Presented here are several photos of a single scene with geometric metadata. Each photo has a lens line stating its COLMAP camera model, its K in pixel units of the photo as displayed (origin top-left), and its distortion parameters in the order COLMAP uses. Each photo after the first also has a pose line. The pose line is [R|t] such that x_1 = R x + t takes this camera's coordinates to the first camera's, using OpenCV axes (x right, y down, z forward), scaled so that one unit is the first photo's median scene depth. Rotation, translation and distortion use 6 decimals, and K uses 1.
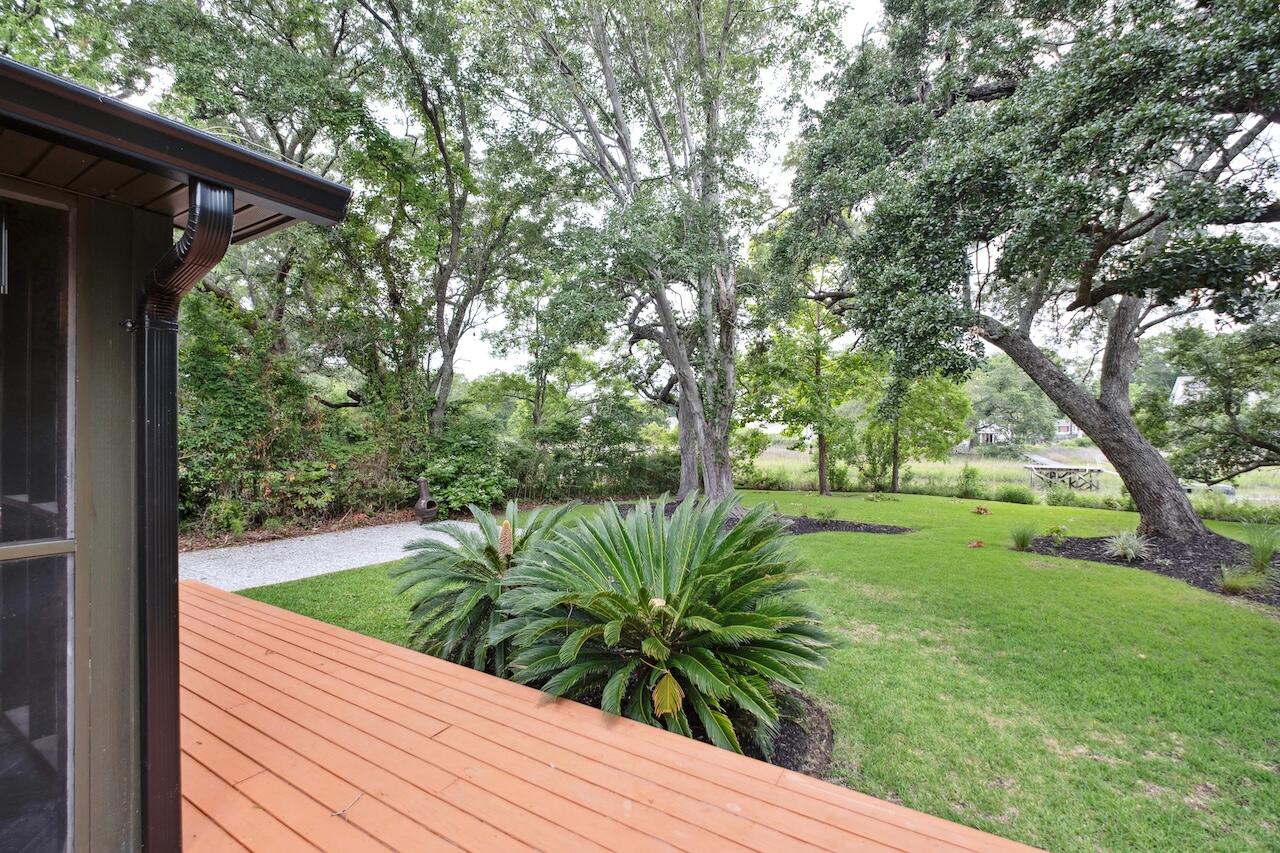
lens RADIAL K [[556.4, 0, 638.5], [0, 556.4, 434.2], [0, 0, 1]] dist [0.003225, -0.007091]
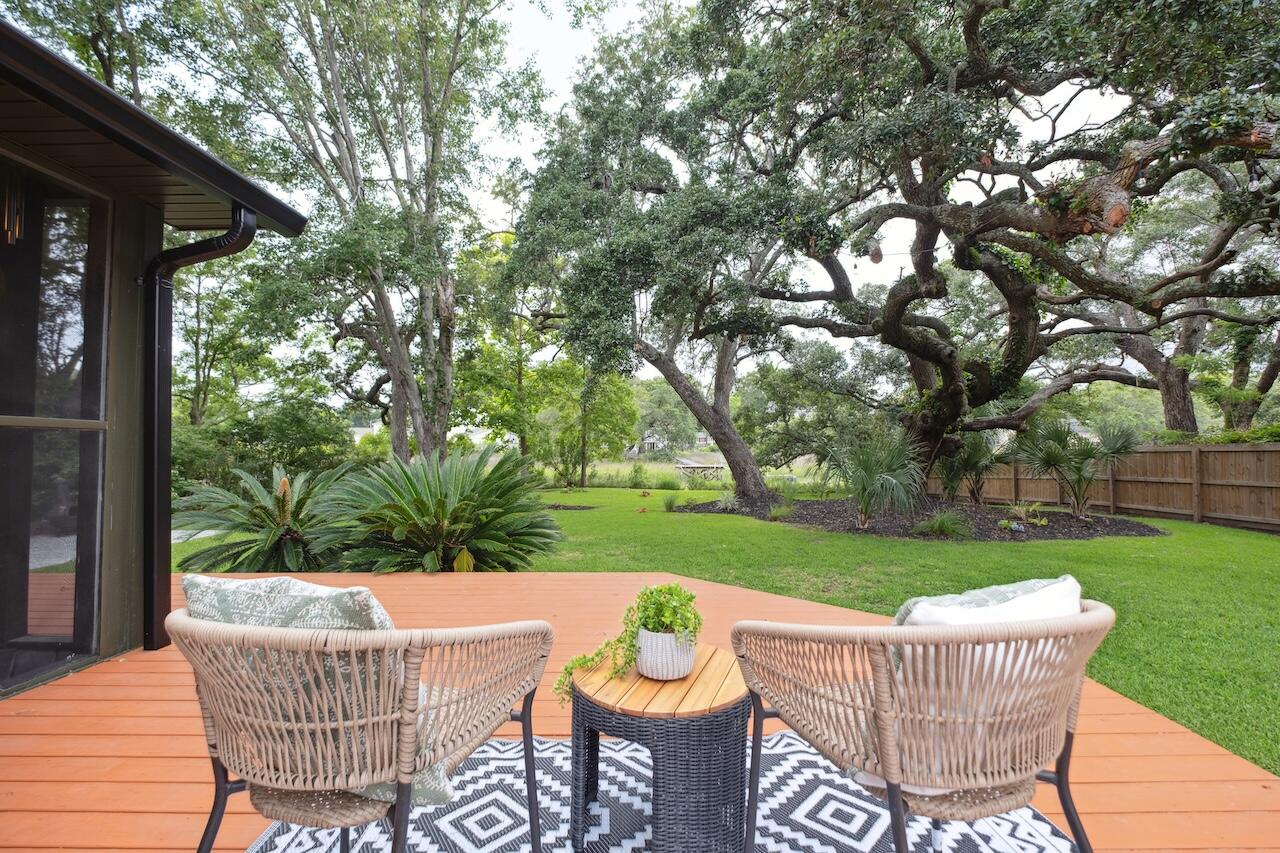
lens RADIAL K [[552.0, 0, 641.9], [0, 552.0, 428.9], [0, 0, 1]] dist [-0.001801, -0.000001]
pose [[0.856224, 0.007954, 0.516544, -0.051878], [0.008683, 0.999519, -0.029783, 0.024909], [-0.516532, 0.029986, 0.855742, -0.091942]]
